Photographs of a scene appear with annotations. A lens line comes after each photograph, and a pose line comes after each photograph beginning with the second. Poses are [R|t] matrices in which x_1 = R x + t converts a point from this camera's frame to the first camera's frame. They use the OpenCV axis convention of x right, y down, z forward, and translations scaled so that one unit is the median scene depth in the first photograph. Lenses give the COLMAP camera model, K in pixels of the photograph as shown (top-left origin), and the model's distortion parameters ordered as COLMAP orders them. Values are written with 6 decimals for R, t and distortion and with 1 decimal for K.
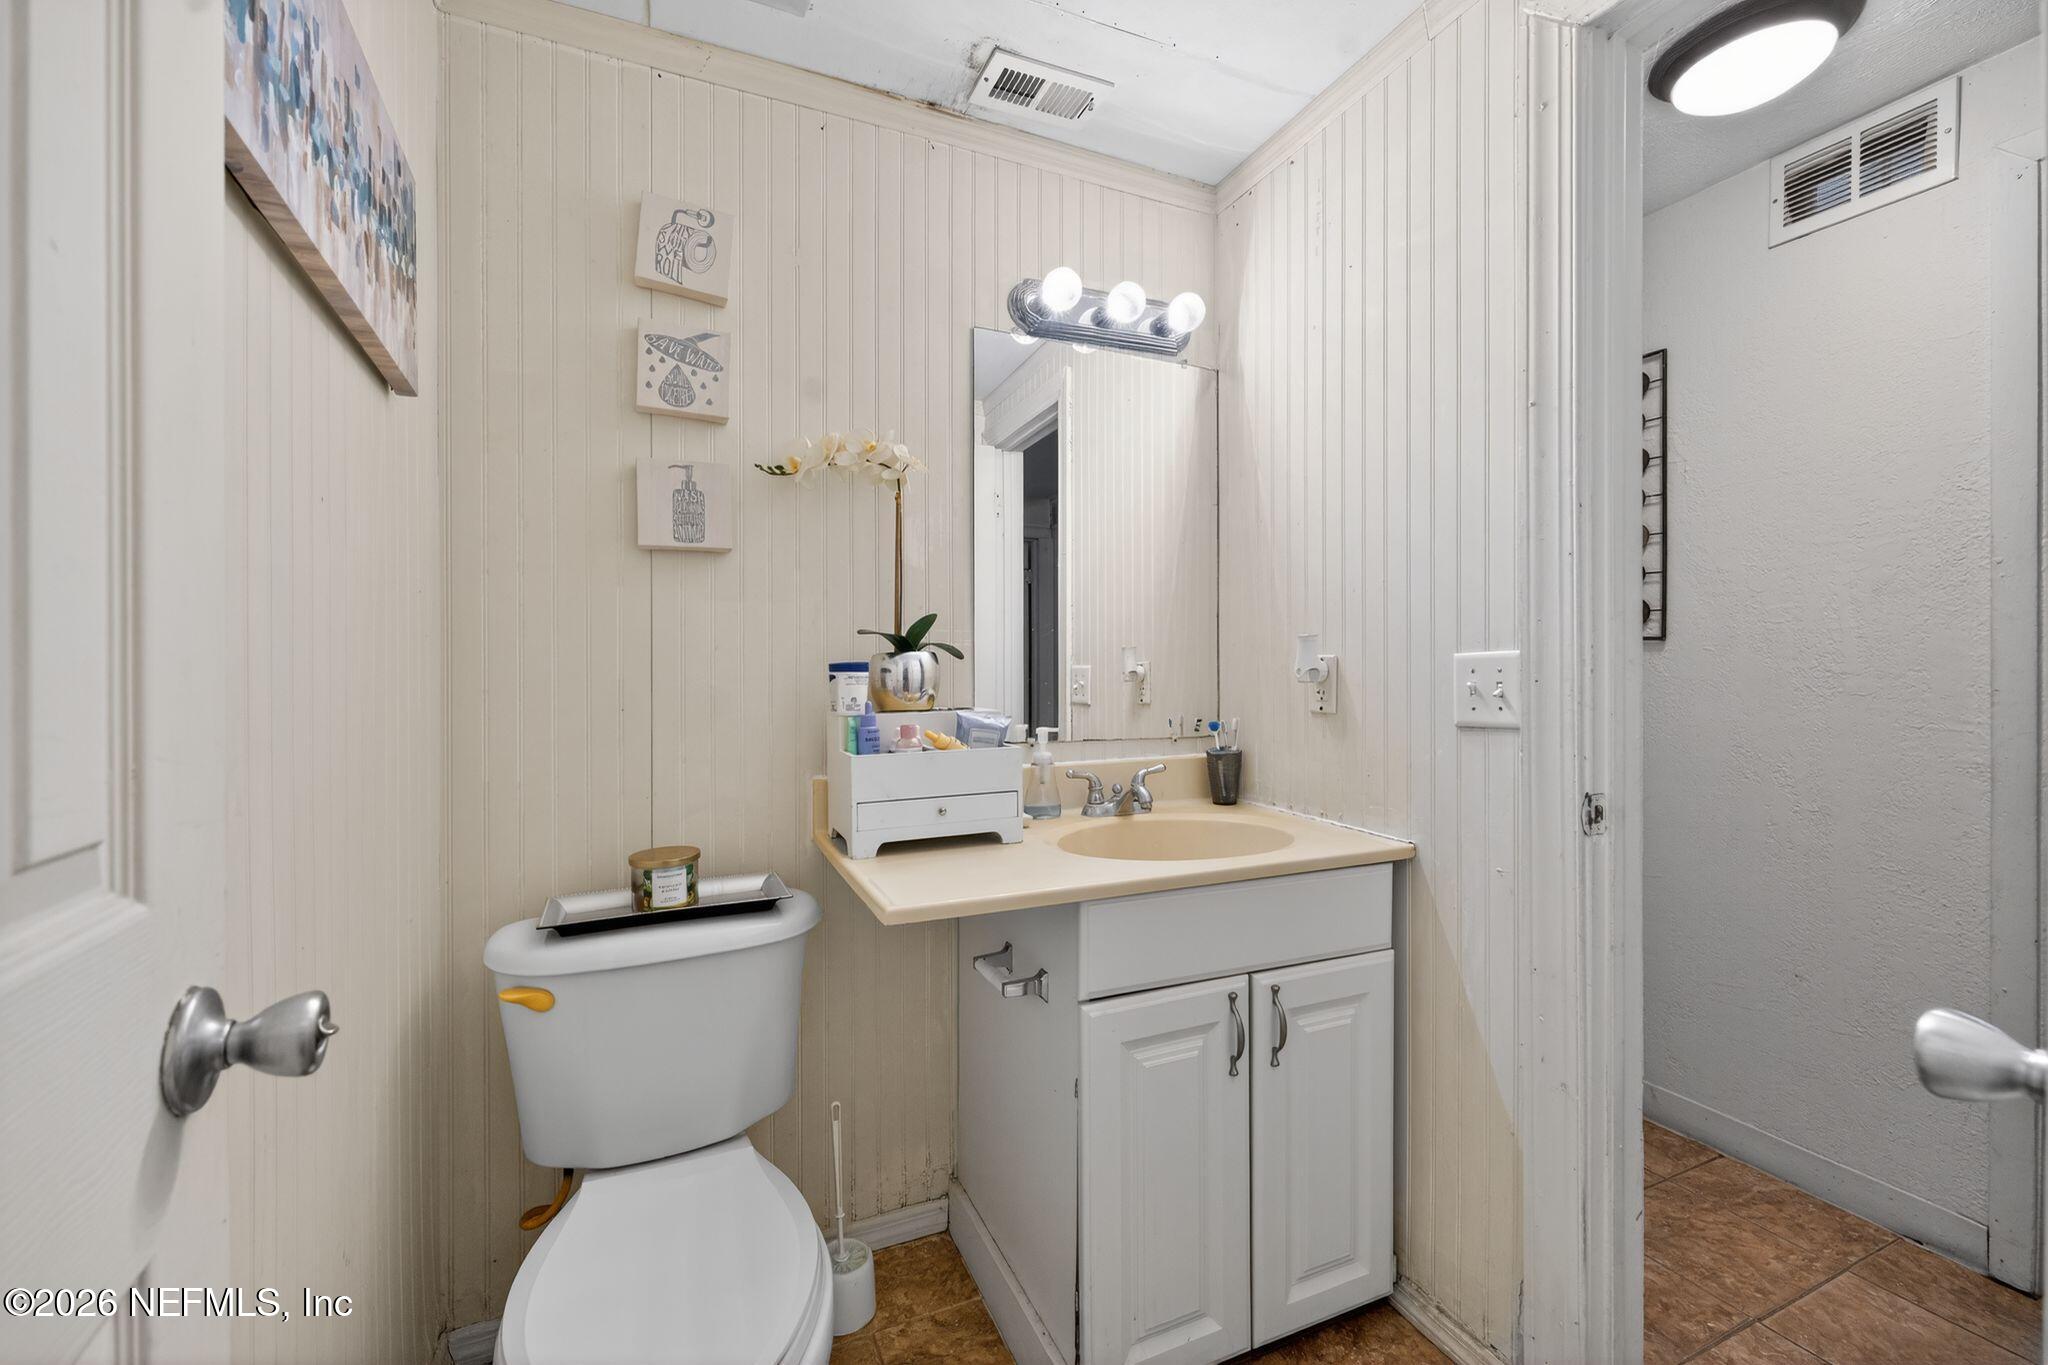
lens RADIAL K [[820.4, 0, 1028.1], [0, 820.4, 677.5], [0, 0, 1]] dist [0.001231, 0.000006]
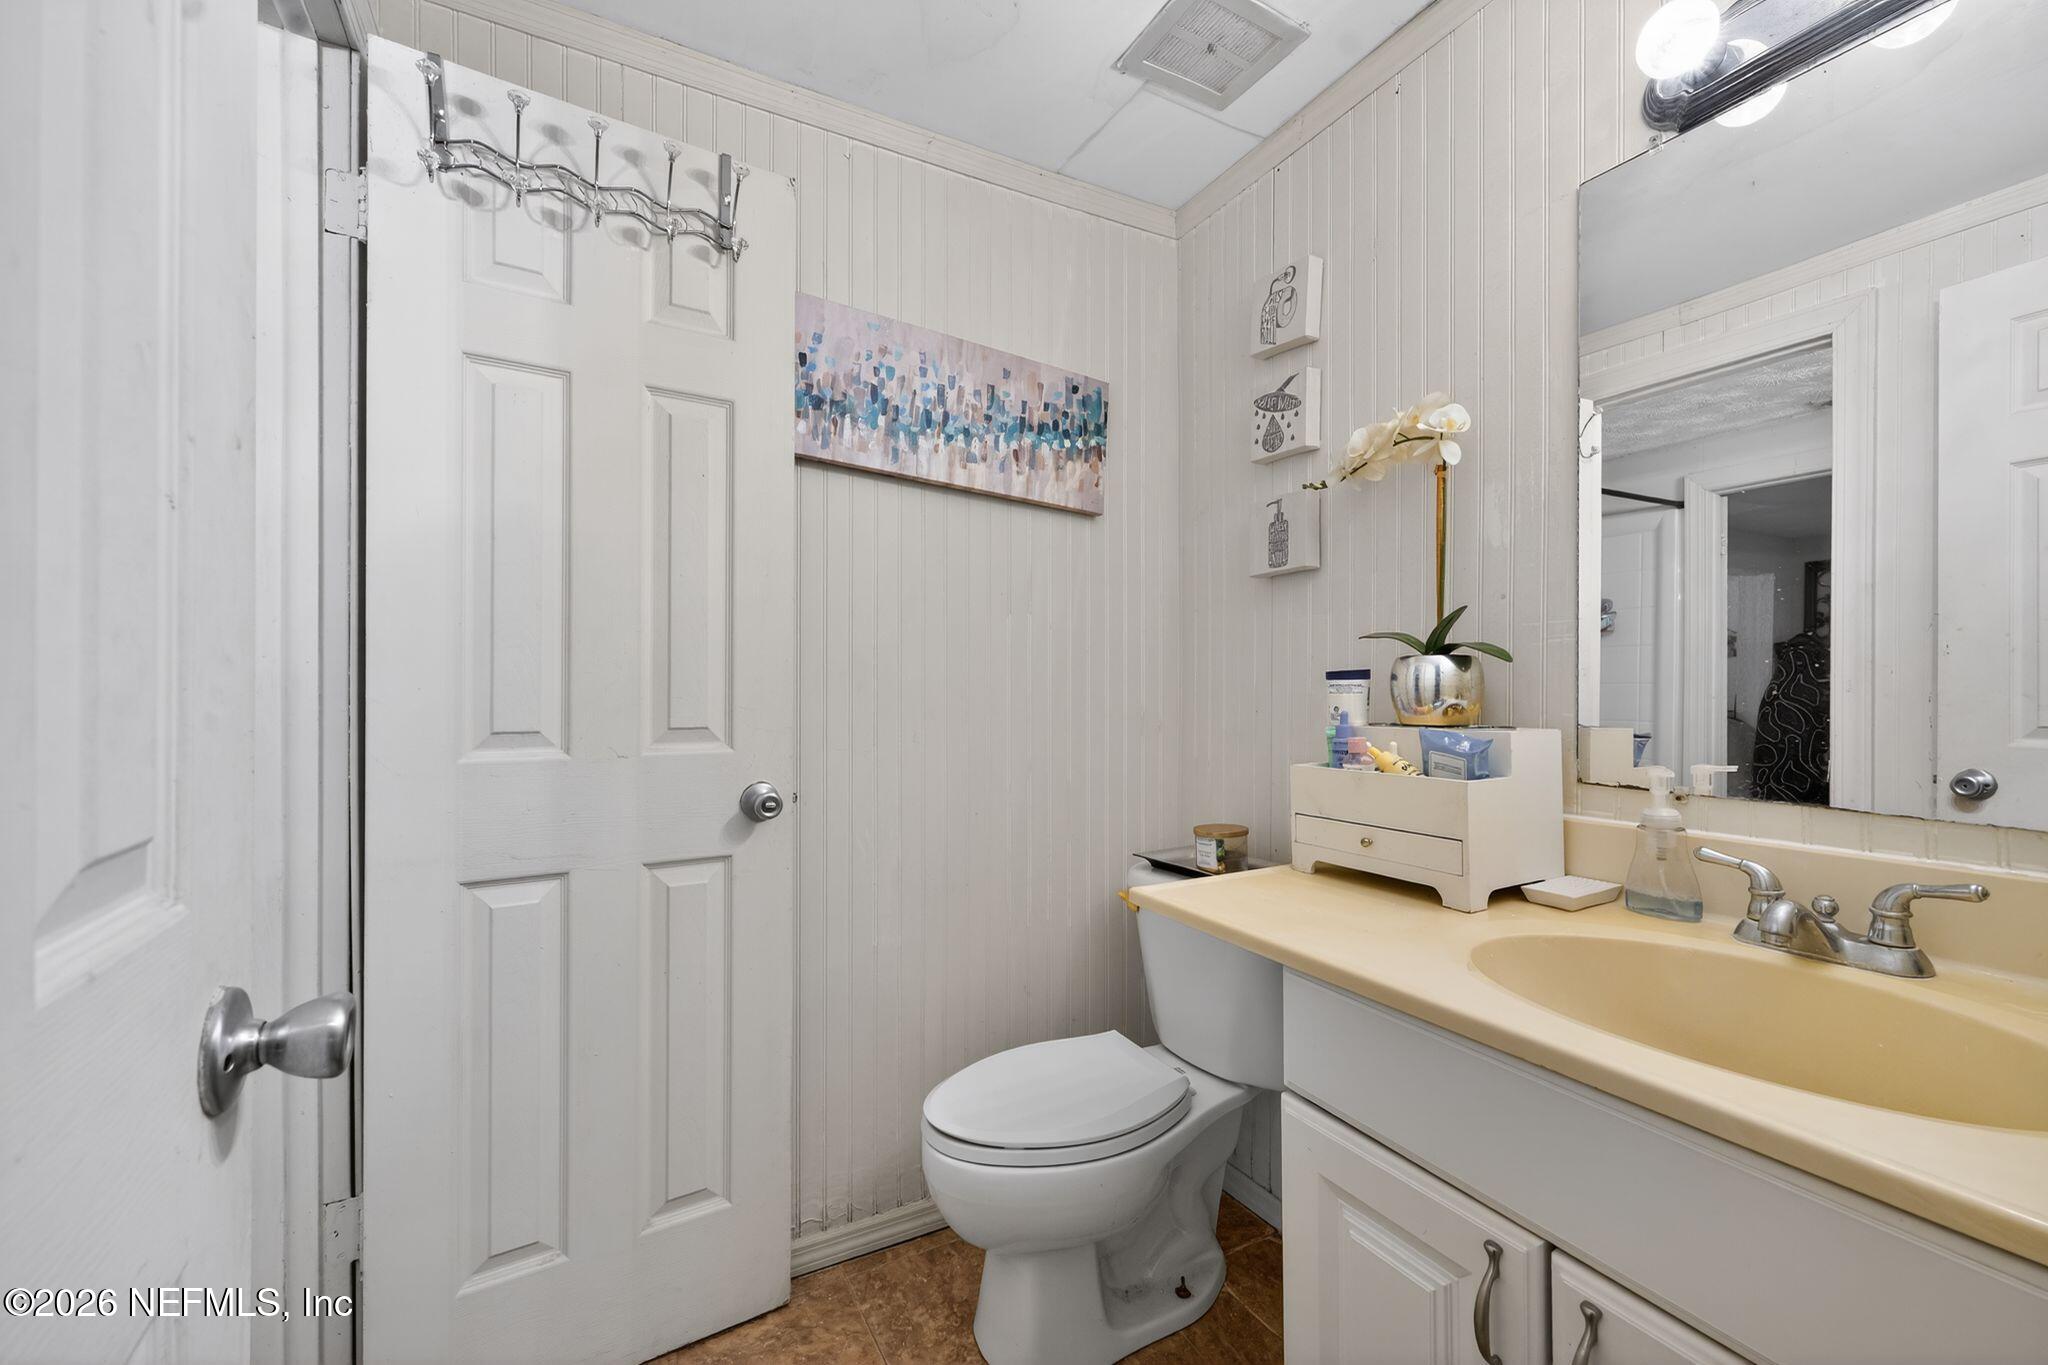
lens RADIAL K [[820.4, 0, 1025.5], [0, 820.4, 679.7], [0, 0, 1]] dist [0.001231, 0.000006]
pose [[0.083638, -0.004190, -0.996487, 0.693585], [-0.000937, 0.999990, -0.004283, -0.002752], [0.996496, 0.001292, 0.083633, 0.553632]]
